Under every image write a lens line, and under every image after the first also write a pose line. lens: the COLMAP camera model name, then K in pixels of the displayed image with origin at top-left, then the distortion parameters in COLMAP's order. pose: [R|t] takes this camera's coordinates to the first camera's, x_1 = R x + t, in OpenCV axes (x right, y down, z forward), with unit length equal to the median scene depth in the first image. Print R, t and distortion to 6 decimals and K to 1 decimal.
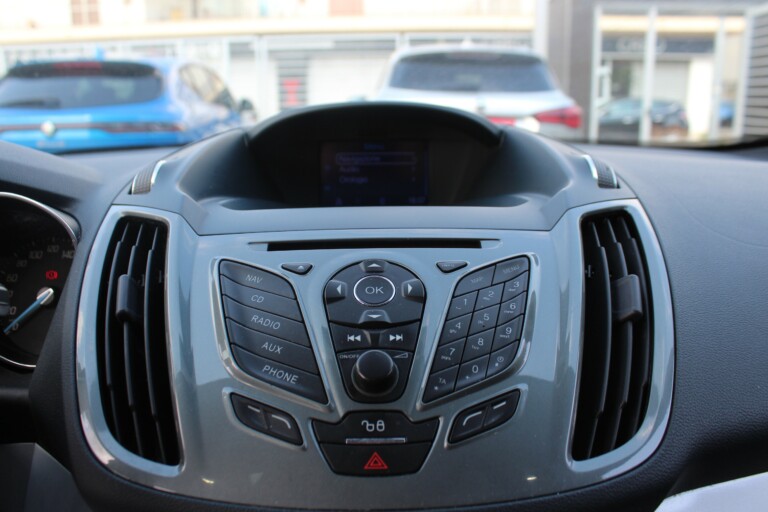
lens RADIAL K [[687.7, 0, 384.0], [0, 687.7, 256.0], [0, 0, 1]] dist [-0.152061, 0.165075]
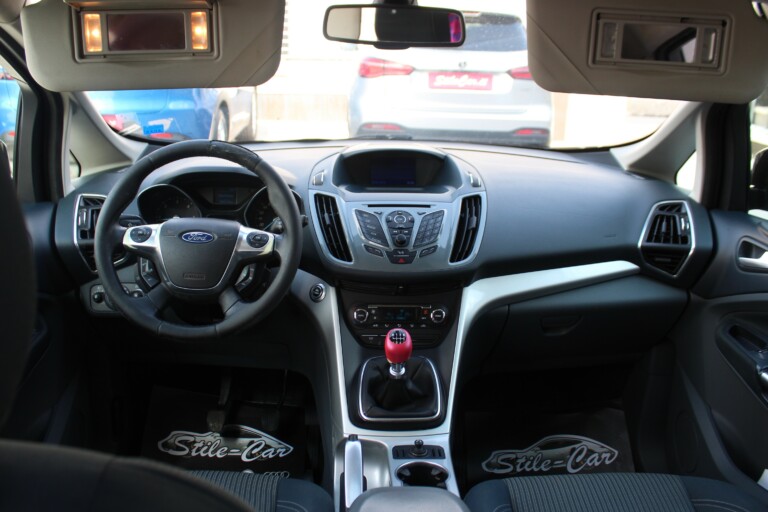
lens RADIAL K [[687.7, 0, 384.0], [0, 687.7, 256.0], [0, 0, 1]] dist [-0.152061, 0.165075]
pose [[0.999567, 0.019690, 0.021888, -0.182487], [-0.021714, 0.995100, 0.096461, -0.109874], [-0.019882, -0.096895, 0.995096, -2.752462]]
